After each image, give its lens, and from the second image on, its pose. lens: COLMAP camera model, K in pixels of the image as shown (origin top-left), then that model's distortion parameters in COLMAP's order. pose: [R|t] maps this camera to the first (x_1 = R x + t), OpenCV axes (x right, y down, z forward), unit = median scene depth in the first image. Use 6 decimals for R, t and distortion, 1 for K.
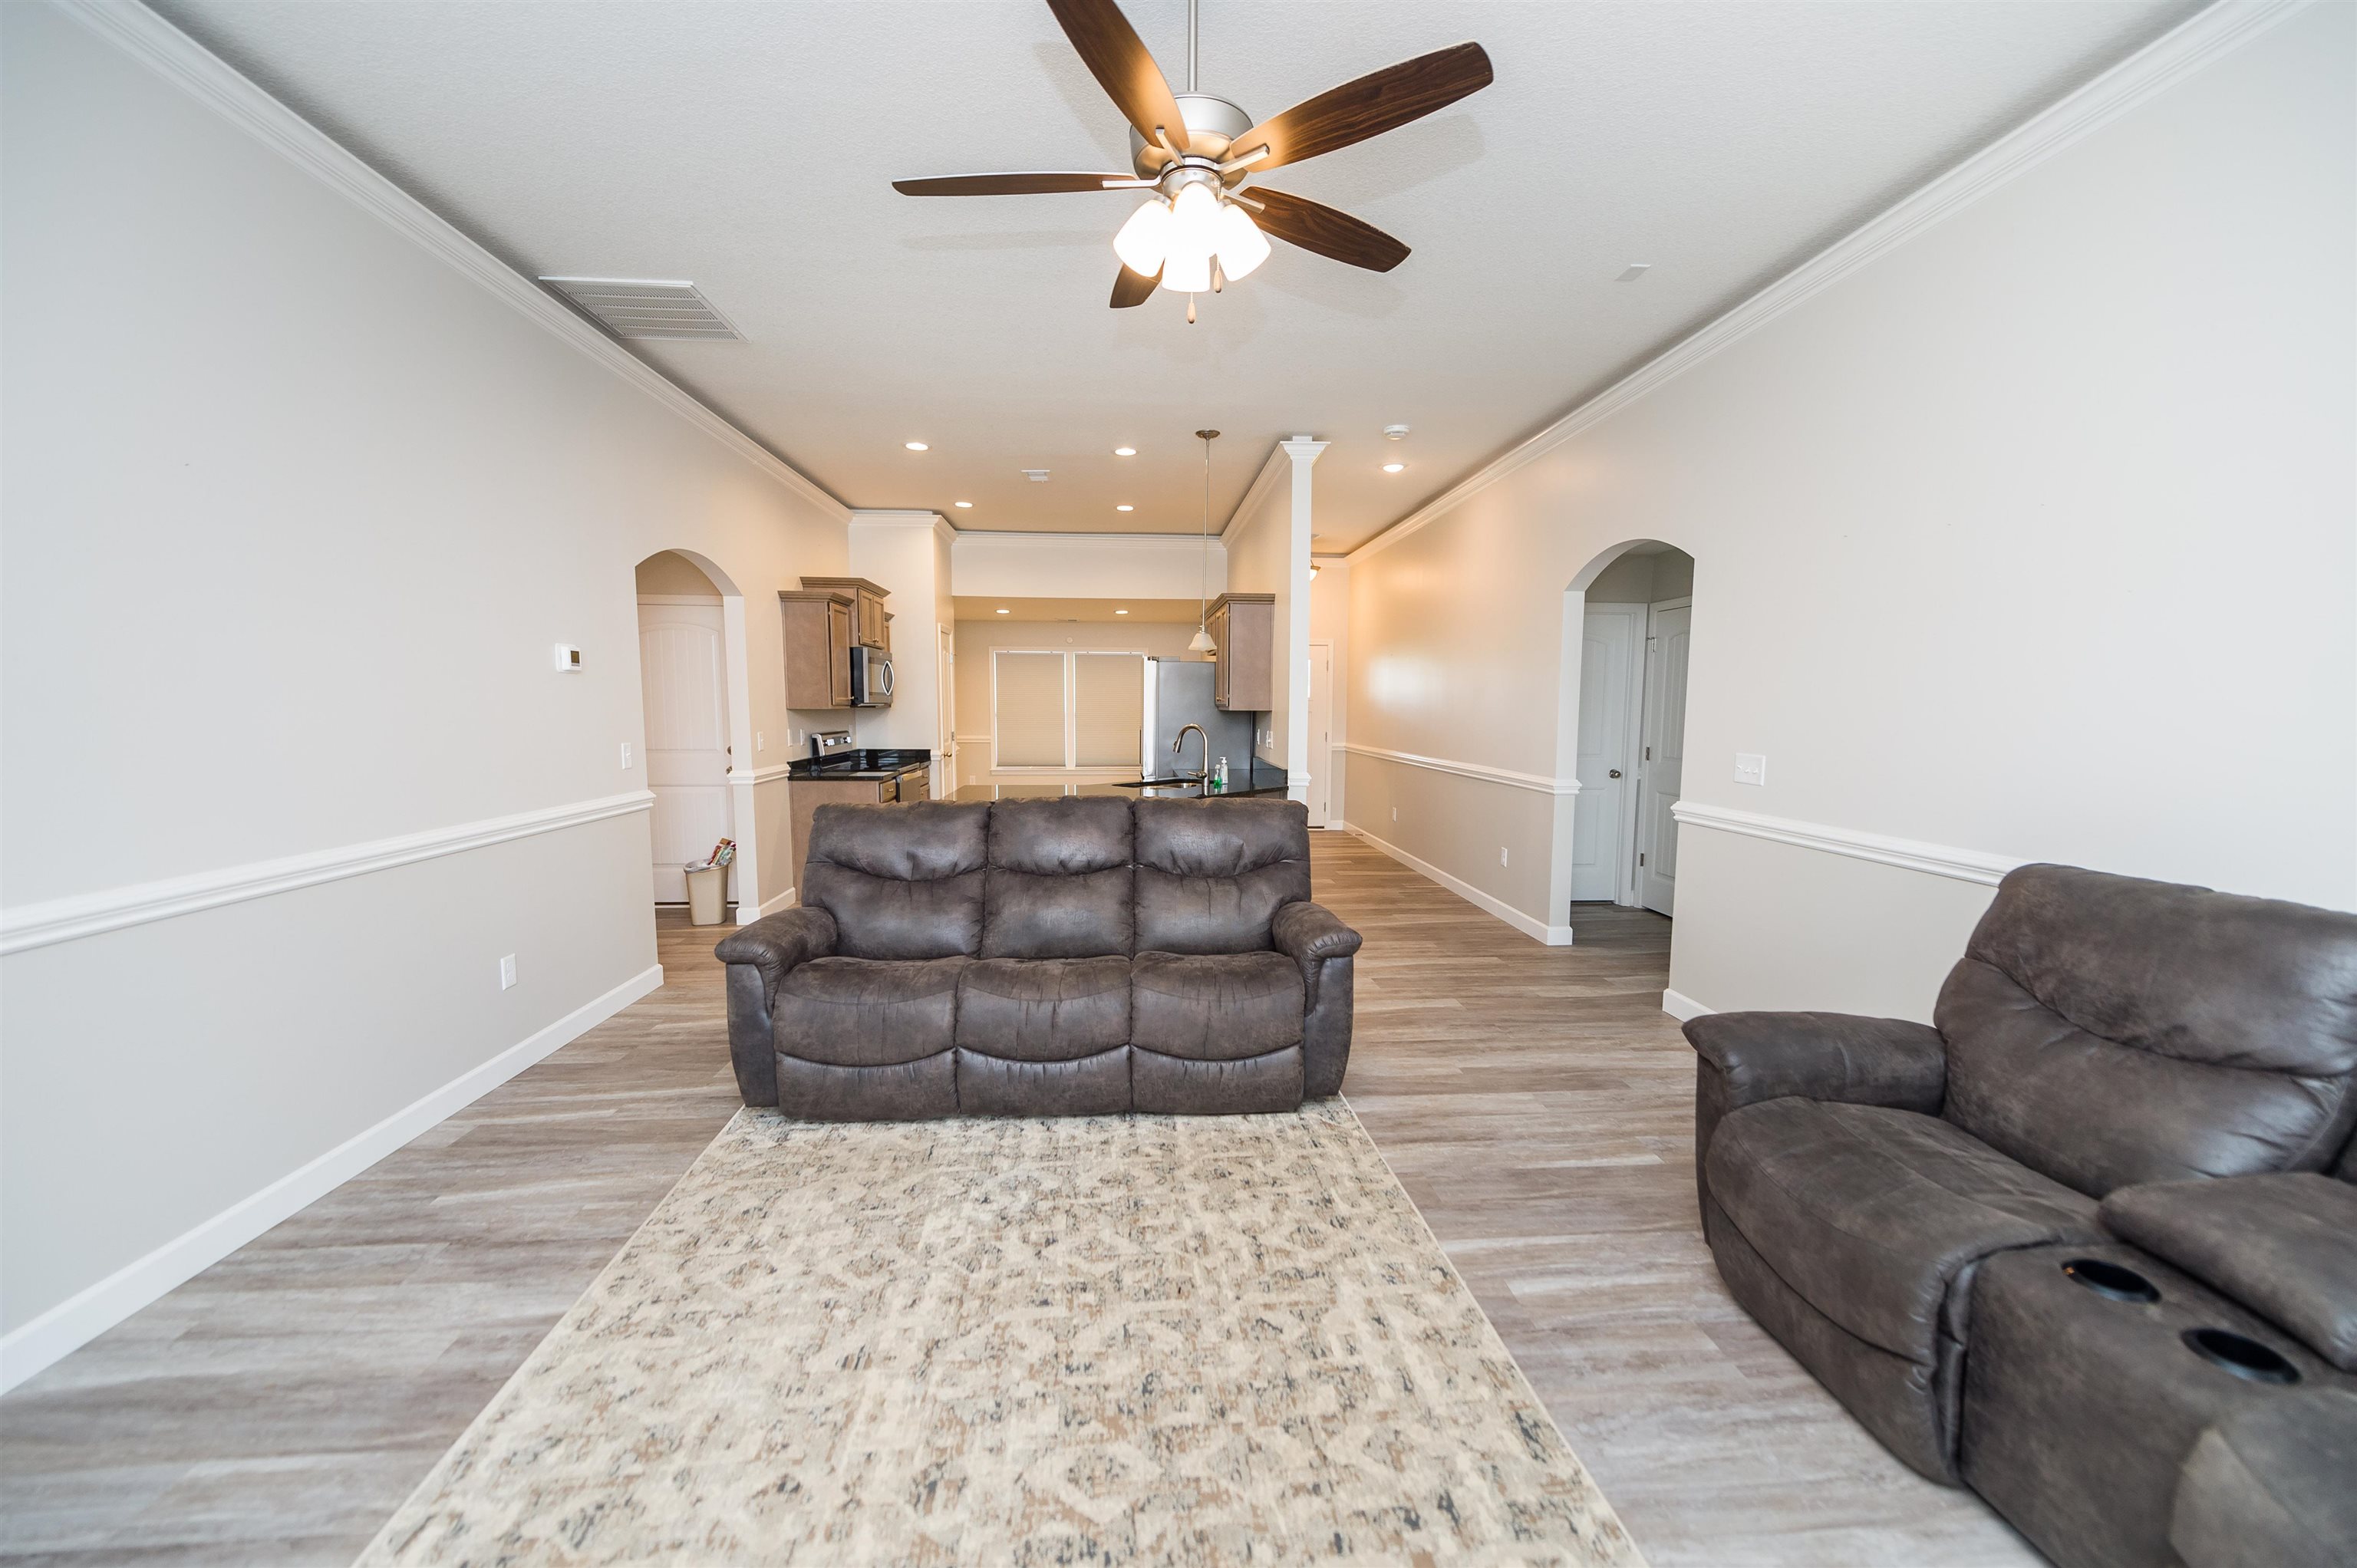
lens RADIAL K [[917.1, 0, 1192.5], [0, 917.1, 796.6], [0, 0, 1]] dist [0.004309, -0.001925]
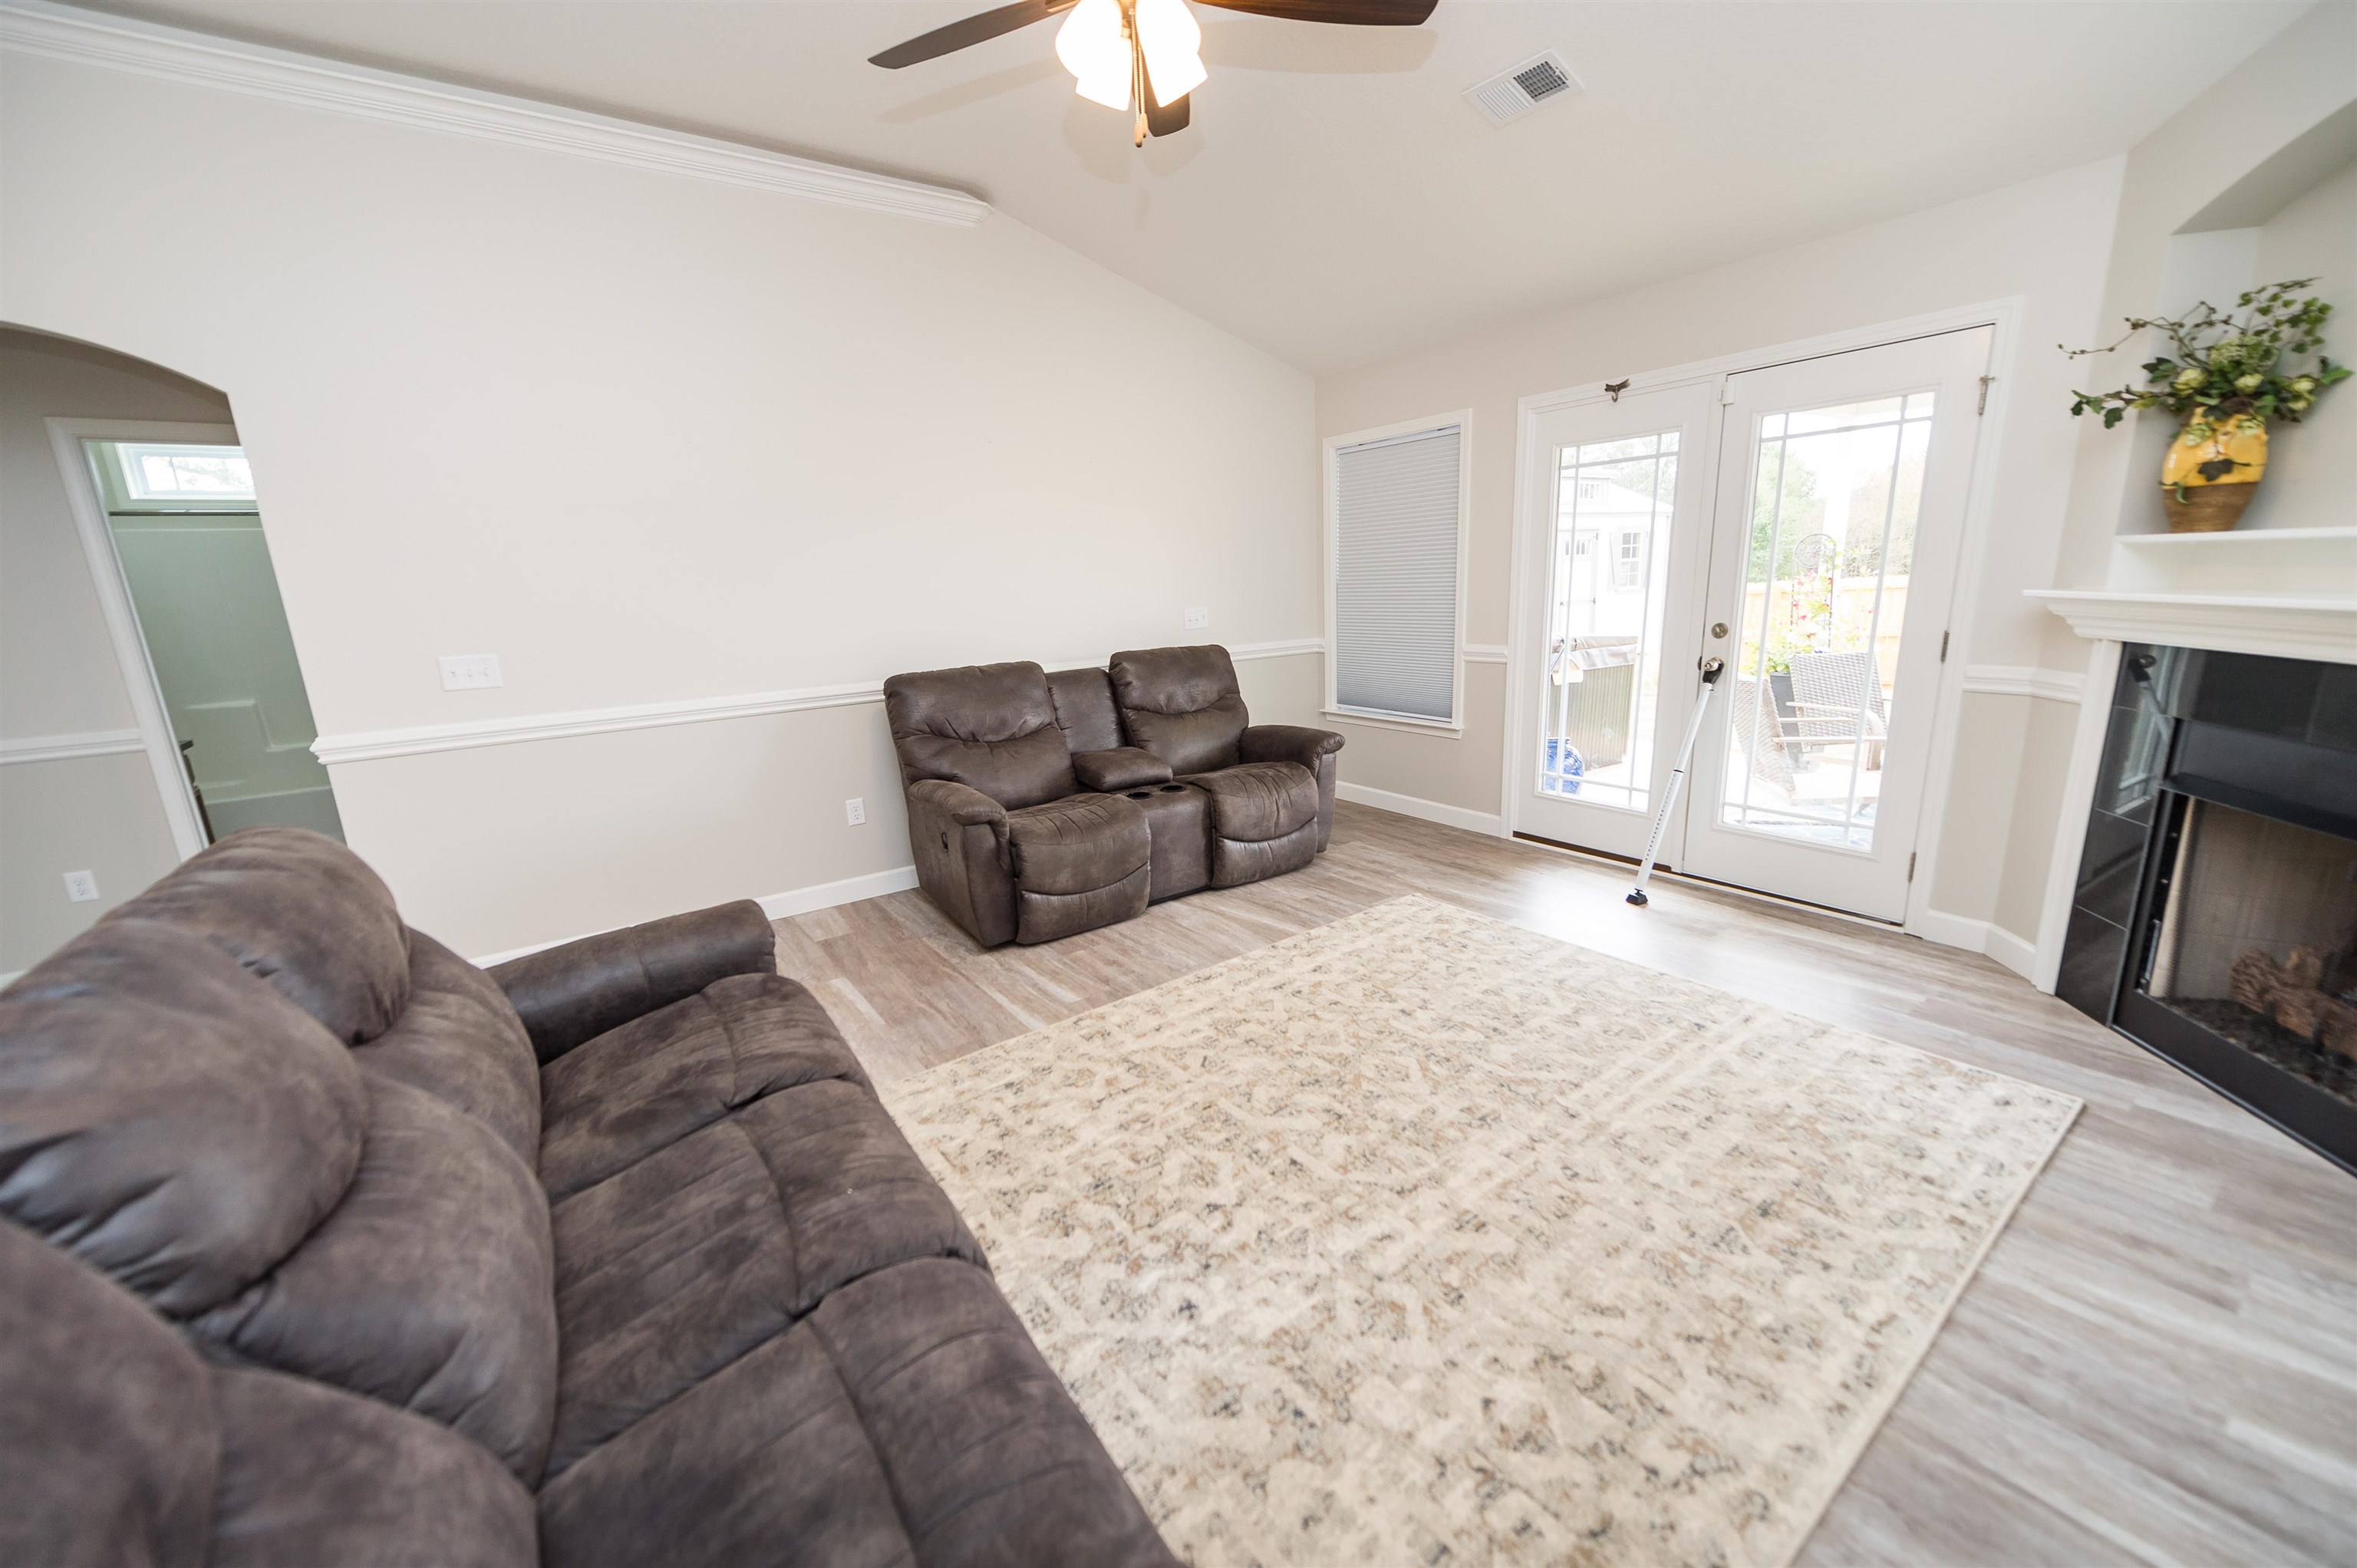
lens RADIAL K [[917.1, 0, 1195.7], [0, 917.1, 785.4], [0, 0, 1]] dist [0.004309, -0.001925]
pose [[-0.516913, -0.175162, 0.837925, -0.903019], [0.128907, 0.951752, 0.278479, -0.144625], [-0.846276, 0.251964, -0.469394, 1.500850]]
